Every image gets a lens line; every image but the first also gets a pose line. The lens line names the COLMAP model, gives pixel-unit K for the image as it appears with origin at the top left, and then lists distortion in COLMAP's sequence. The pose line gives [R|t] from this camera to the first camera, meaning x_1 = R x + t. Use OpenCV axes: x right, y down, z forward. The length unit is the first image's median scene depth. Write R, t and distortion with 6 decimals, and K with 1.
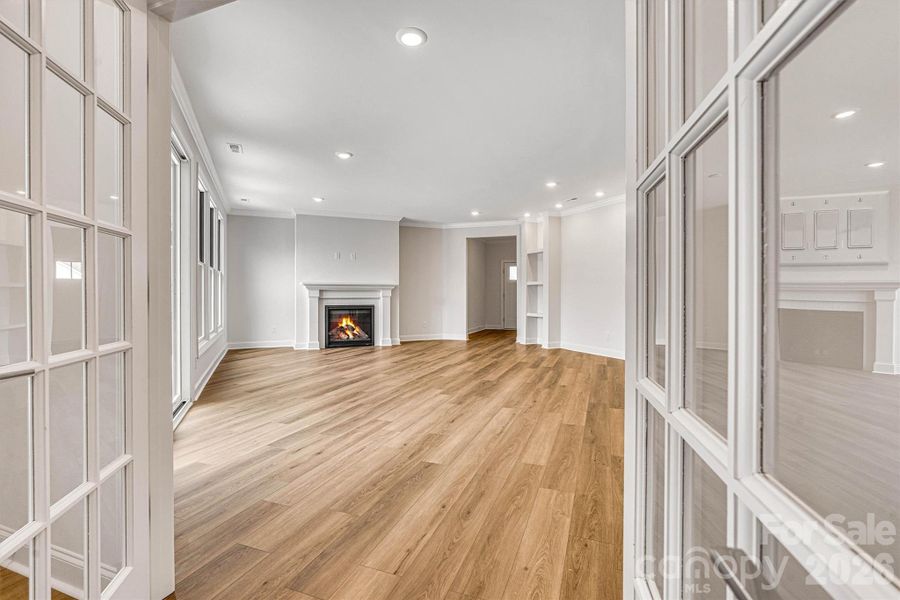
lens RADIAL K [[407.0, 0, 442.7], [0, 407.0, 300.2], [0, 0, 1]] dist [-0.003577, 0.000133]
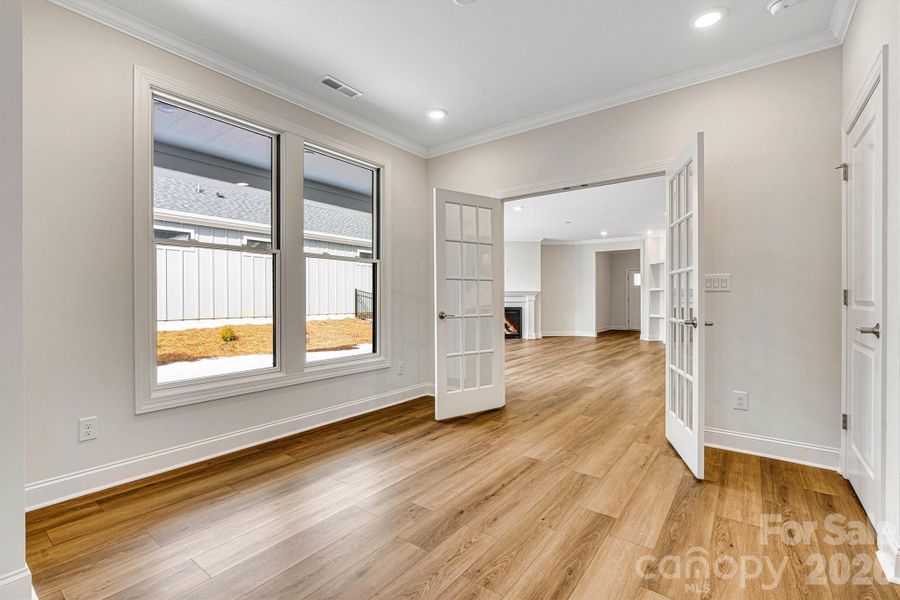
lens RADIAL K [[423.6, 0, 450.0], [0, 423.6, 300.0], [0, 0, 1]] dist [-0.004388, -0.000225]
pose [[0.969587, 0.000161, -0.244749, -0.056396], [-0.003097, 0.999928, -0.011611, 0.005689], [0.244729, 0.012016, 0.969517, -0.344983]]
